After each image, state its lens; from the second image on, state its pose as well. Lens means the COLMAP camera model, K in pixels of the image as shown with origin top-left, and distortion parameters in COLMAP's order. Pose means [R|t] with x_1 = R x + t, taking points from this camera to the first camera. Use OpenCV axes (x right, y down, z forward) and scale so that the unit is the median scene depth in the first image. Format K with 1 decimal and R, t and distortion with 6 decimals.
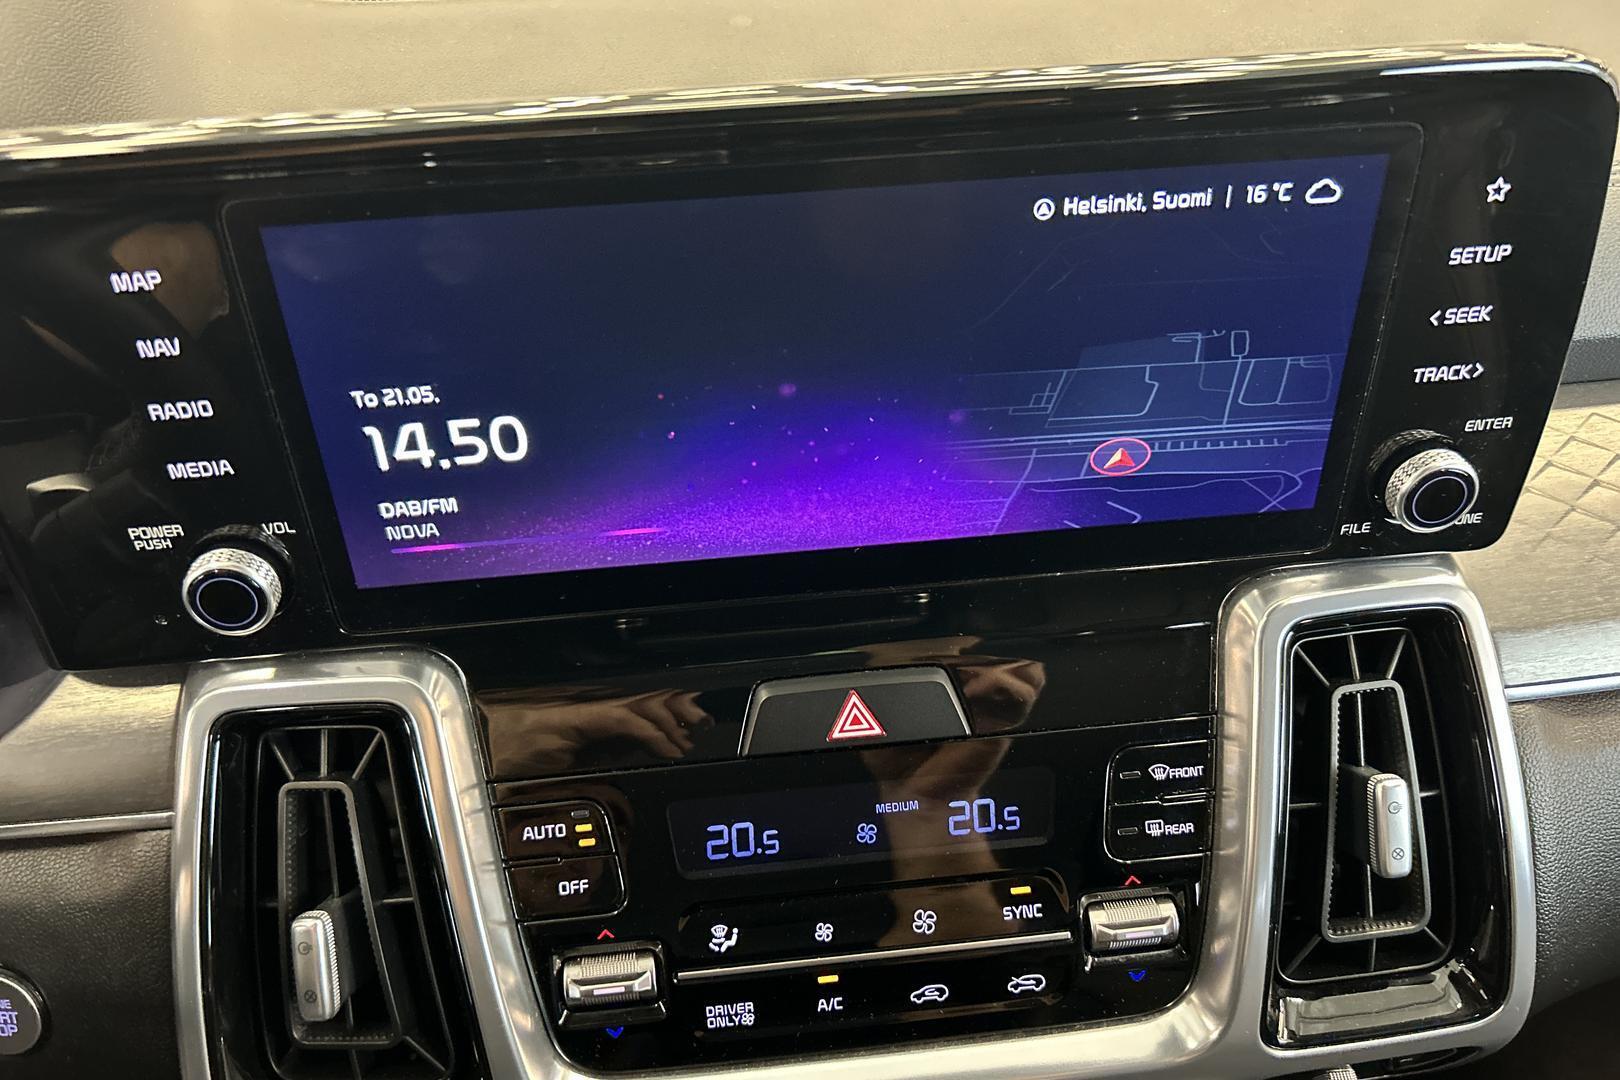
lens RADIAL K [[1633.8, 0, 810.0], [0, 1633.8, 540.0], [0, 0, 1]] dist [-0.010170, -0.040631]
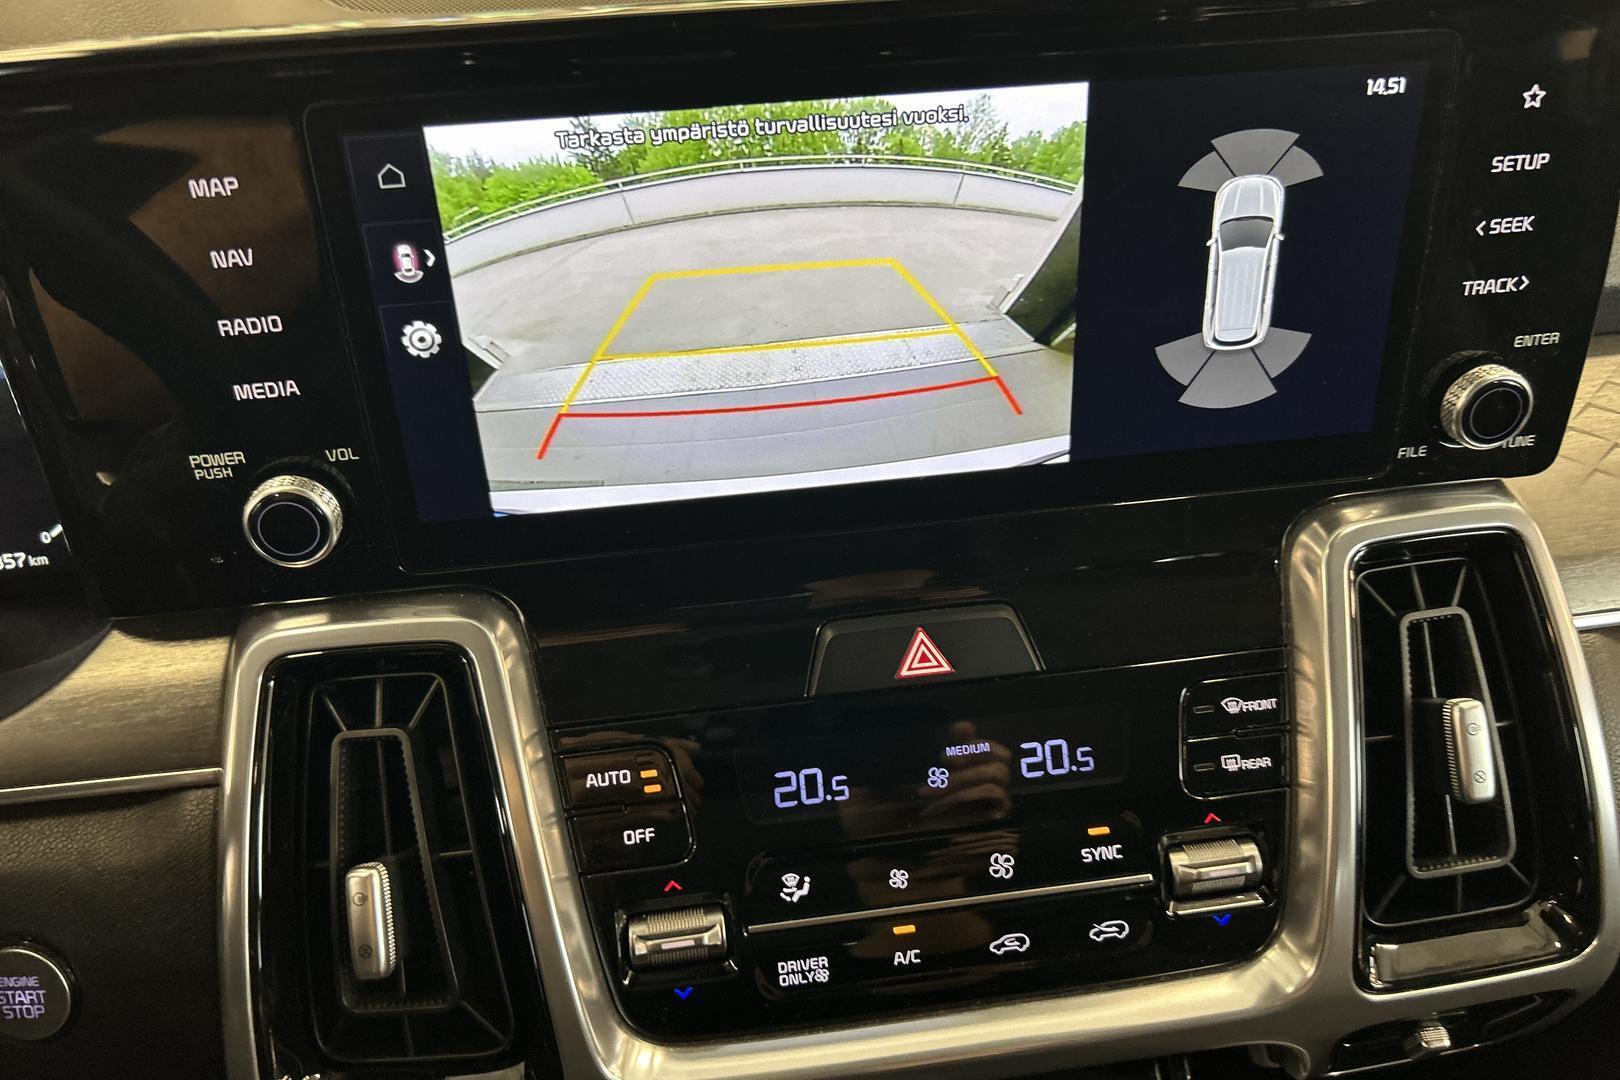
lens RADIAL K [[1633.8, 0, 810.0], [0, 1633.8, 540.0], [0, 0, 1]] dist [-0.010170, -0.040631]
pose [[0.999263, -0.022970, 0.030768, -0.069210], [0.026900, 0.990600, -0.134118, 0.170576], [-0.027398, 0.134847, 0.990488, 0.019681]]
